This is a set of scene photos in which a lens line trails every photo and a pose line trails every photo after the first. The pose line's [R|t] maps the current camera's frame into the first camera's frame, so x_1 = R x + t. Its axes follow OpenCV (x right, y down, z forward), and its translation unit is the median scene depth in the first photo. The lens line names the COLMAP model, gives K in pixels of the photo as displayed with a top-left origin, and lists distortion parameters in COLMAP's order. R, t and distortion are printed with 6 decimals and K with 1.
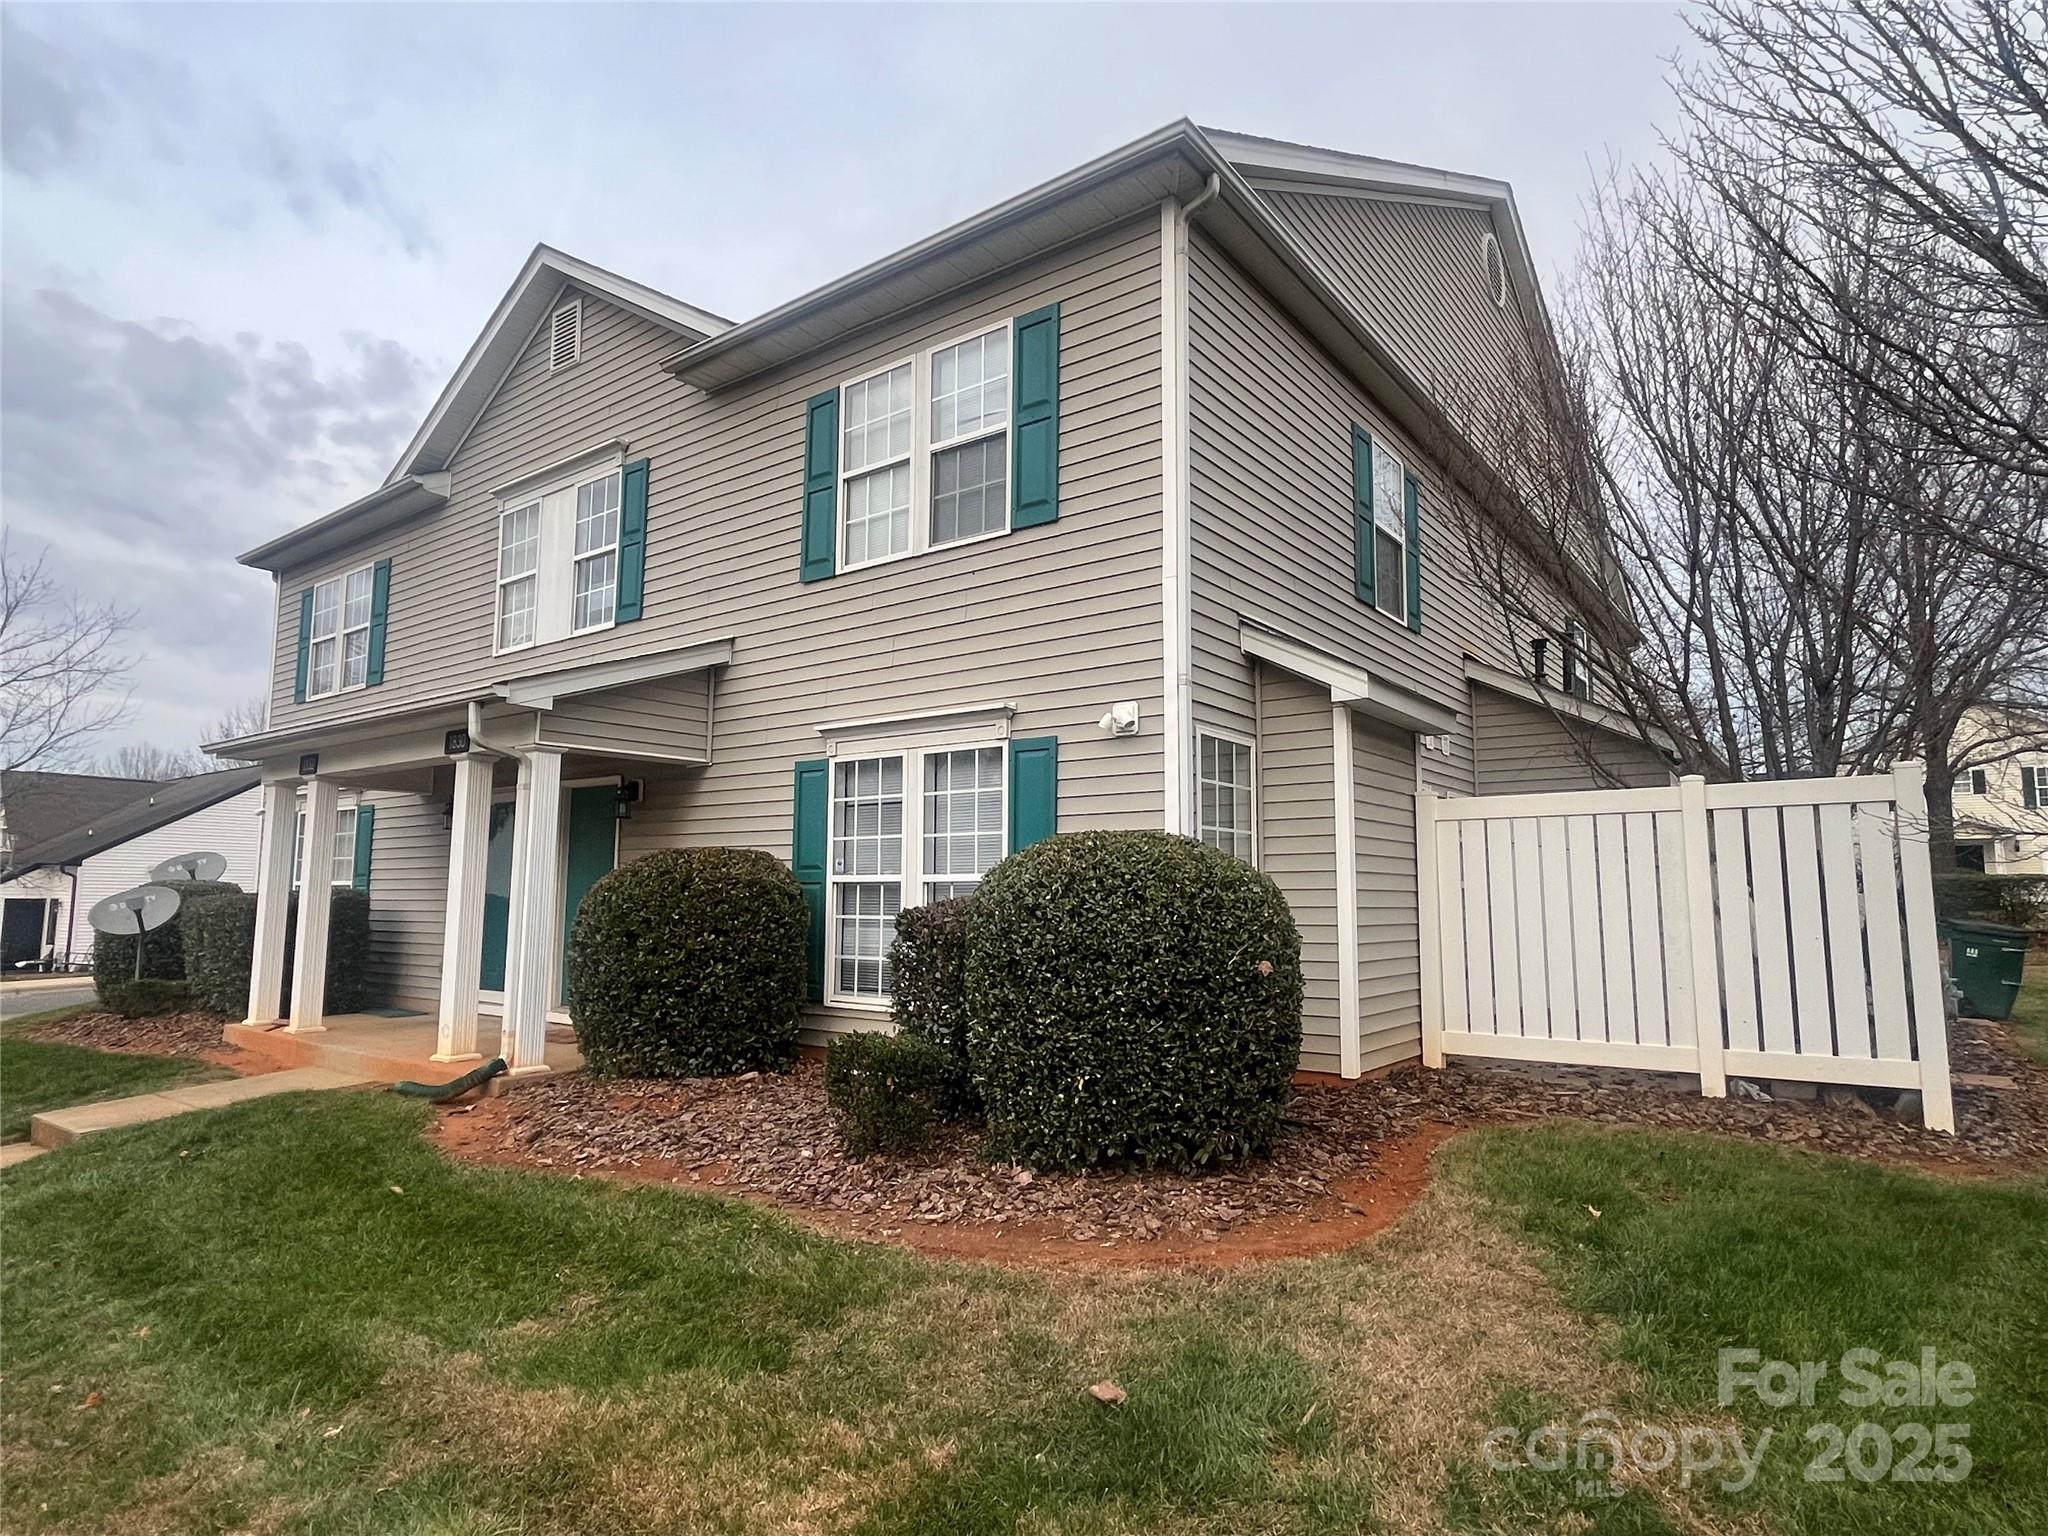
lens RADIAL K [[1114.9, 0, 1015.0], [0, 1114.9, 763.9], [0, 0, 1]] dist [-0.000255, -0.000985]
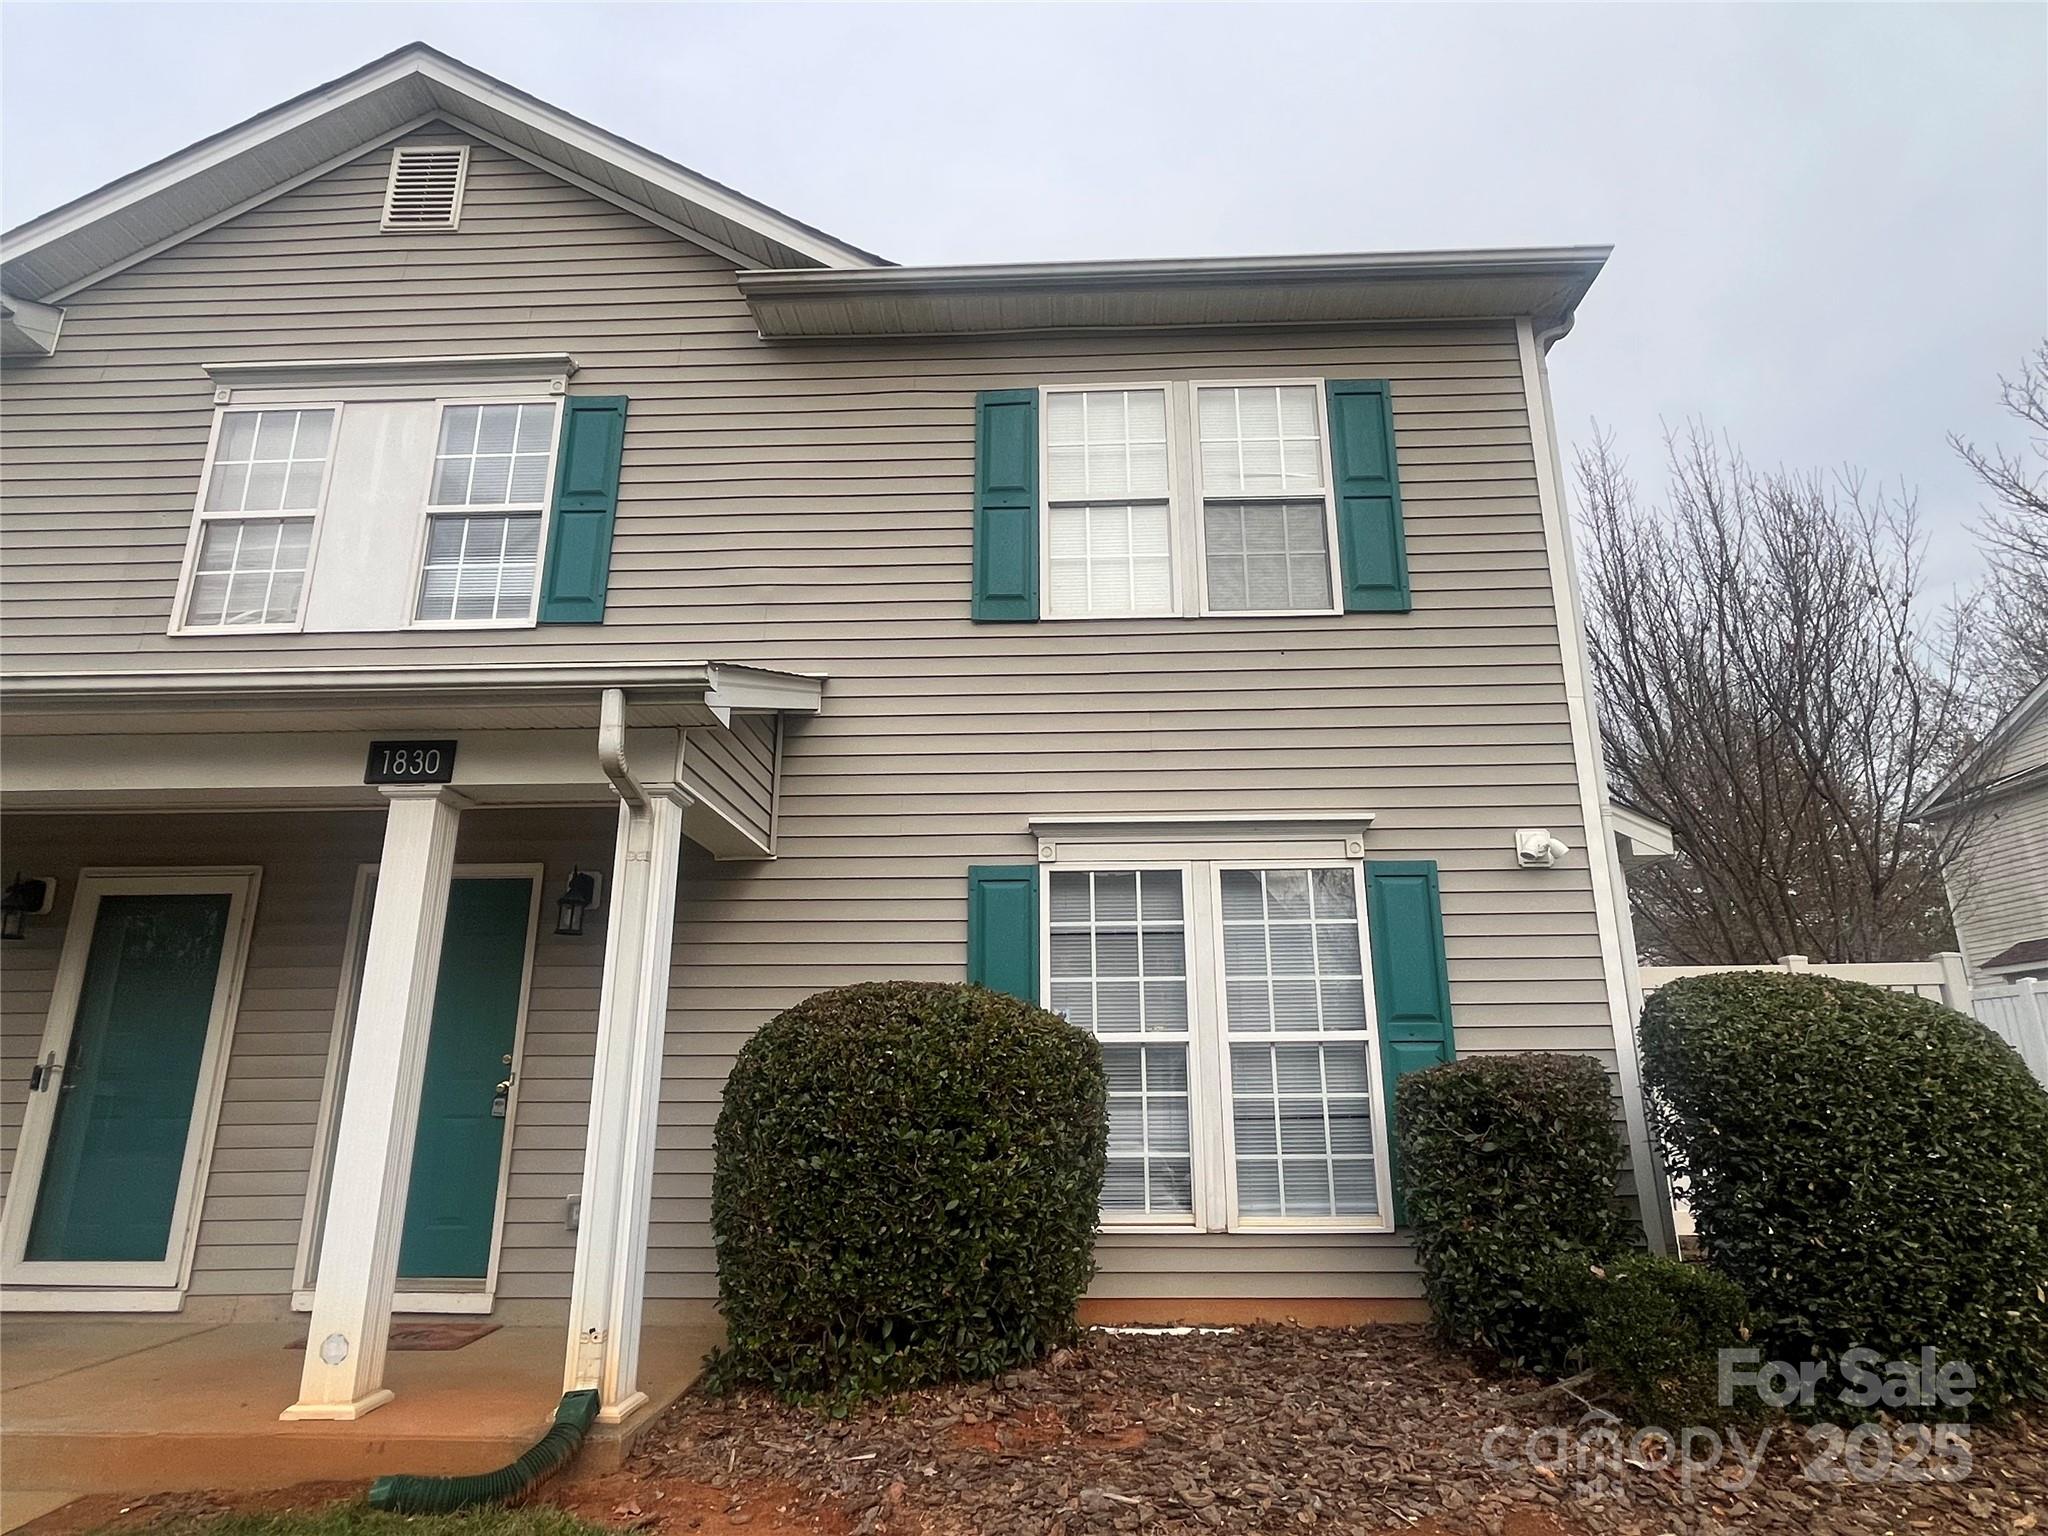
lens RADIAL K [[1114.9, 0, 1022.1], [0, 1114.9, 773.3], [0, 0, 1]] dist [-0.000255, -0.000985]
pose [[0.821895, 0.150492, 0.549401, -0.554288], [-0.060799, 0.982137, -0.178072, 0.062517], [-0.566385, 0.112954, 0.816363, 0.406396]]
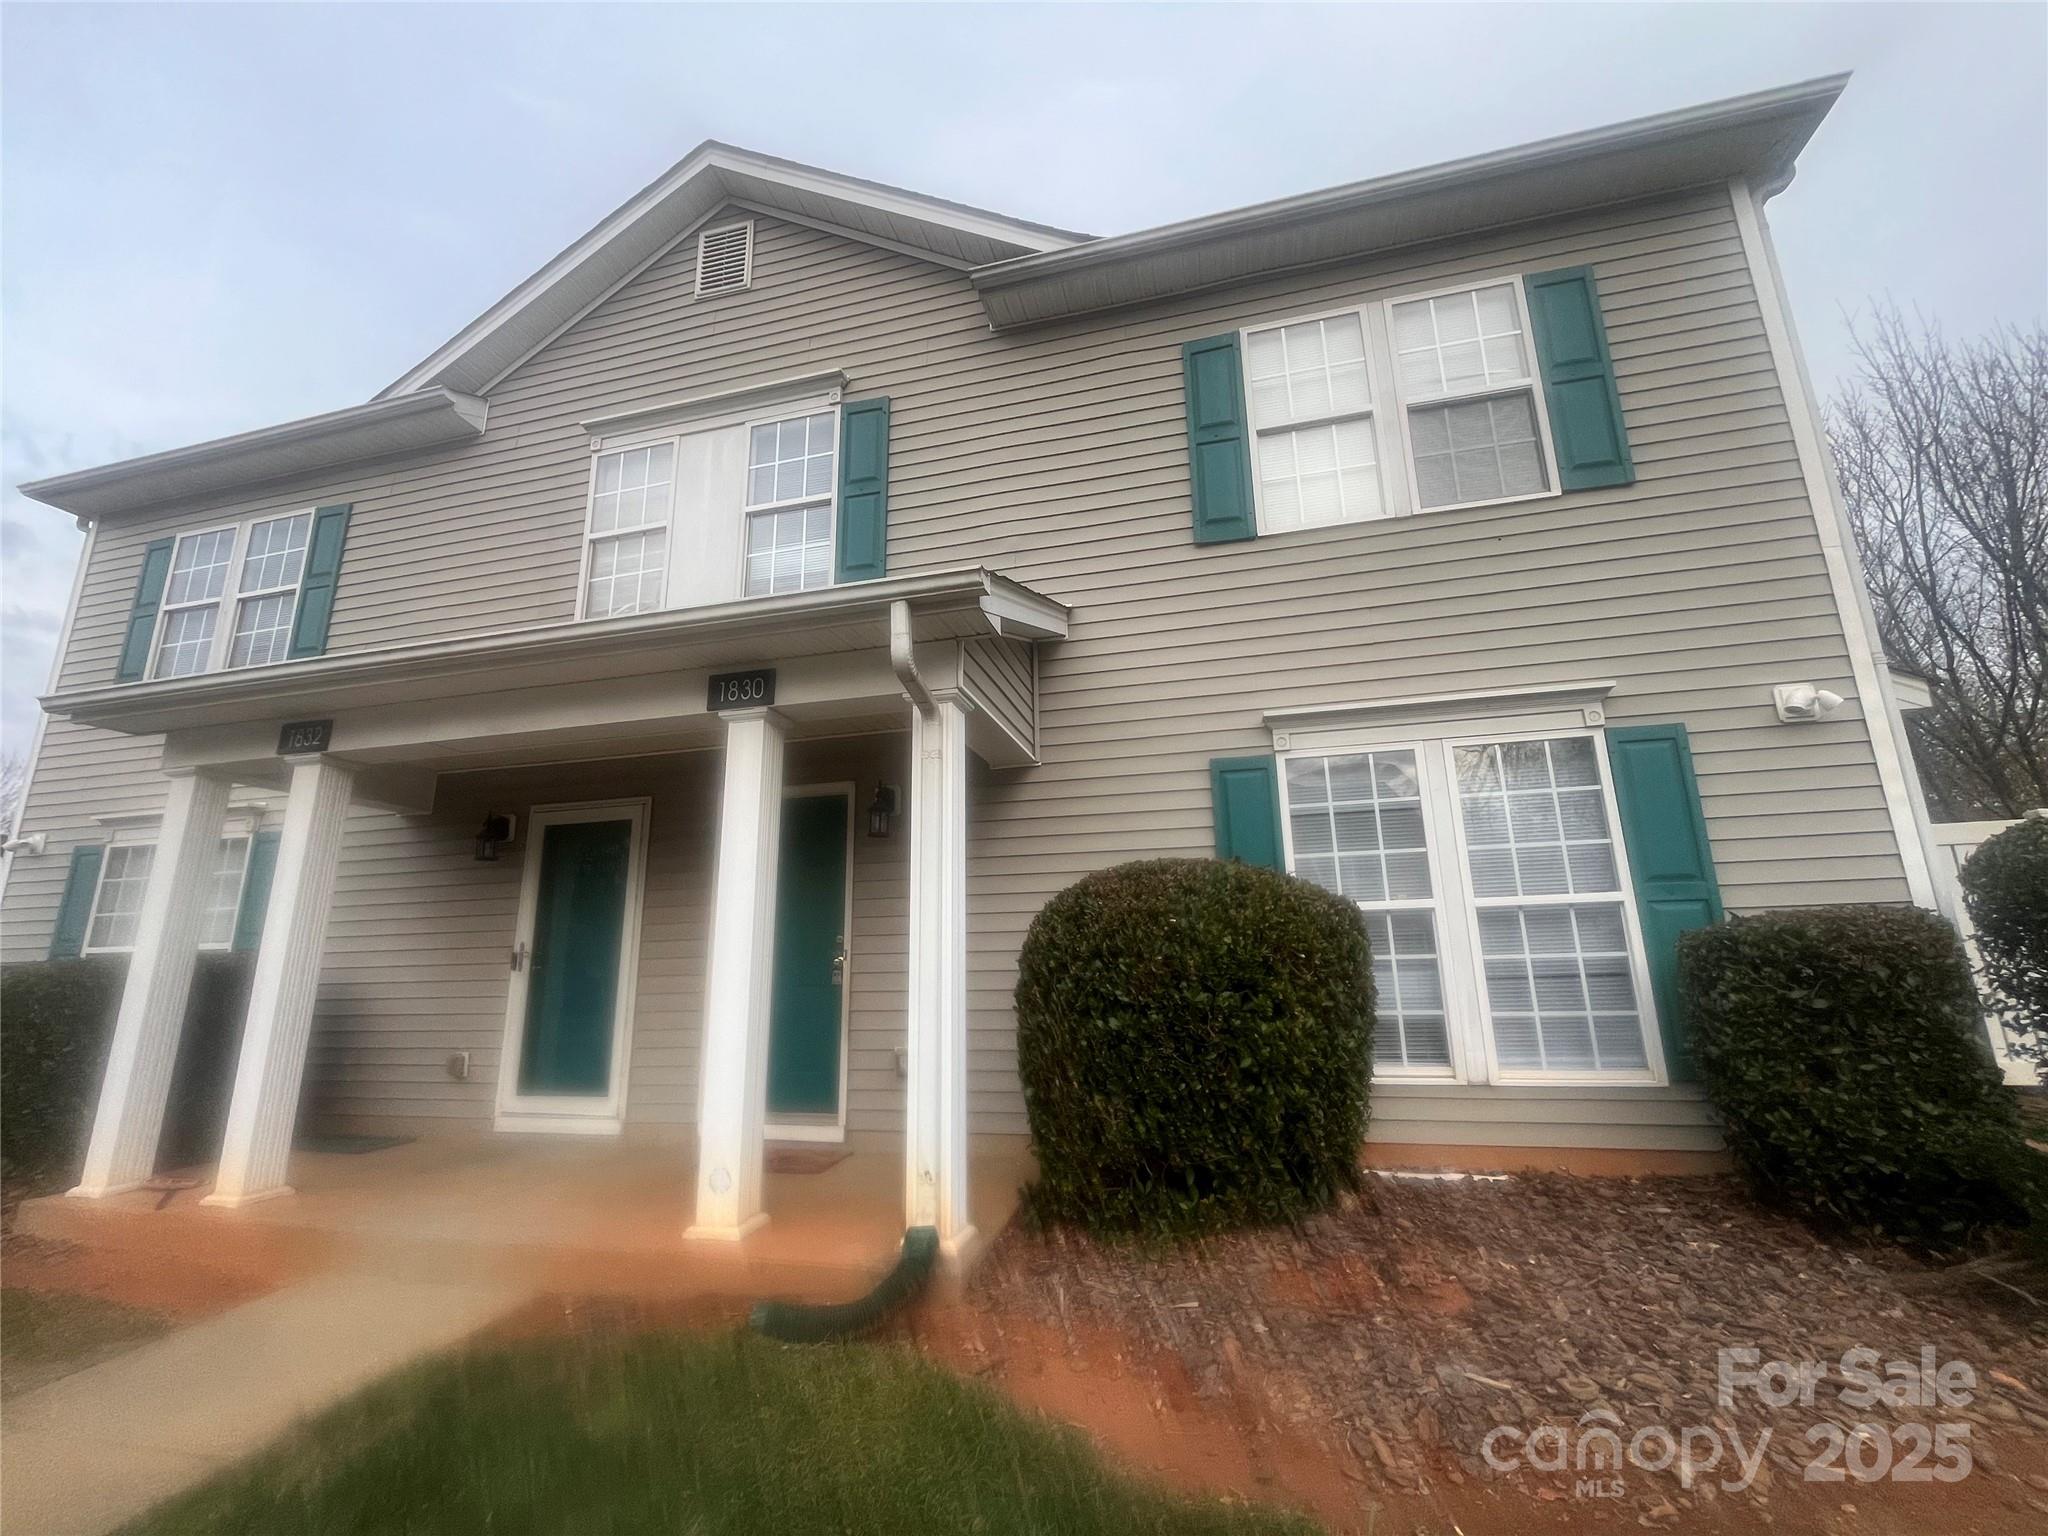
lens RADIAL K [[821.2, 0, 1030.6], [0, 821.2, 769.1], [0, 0, 1]] dist [0.001106, -0.000878]
pose [[0.920130, 0.069221, 0.385446, -0.527990], [-0.022406, 0.991947, -0.124652, 0.078412], [-0.390971, 0.106060, 0.914272, 0.522002]]
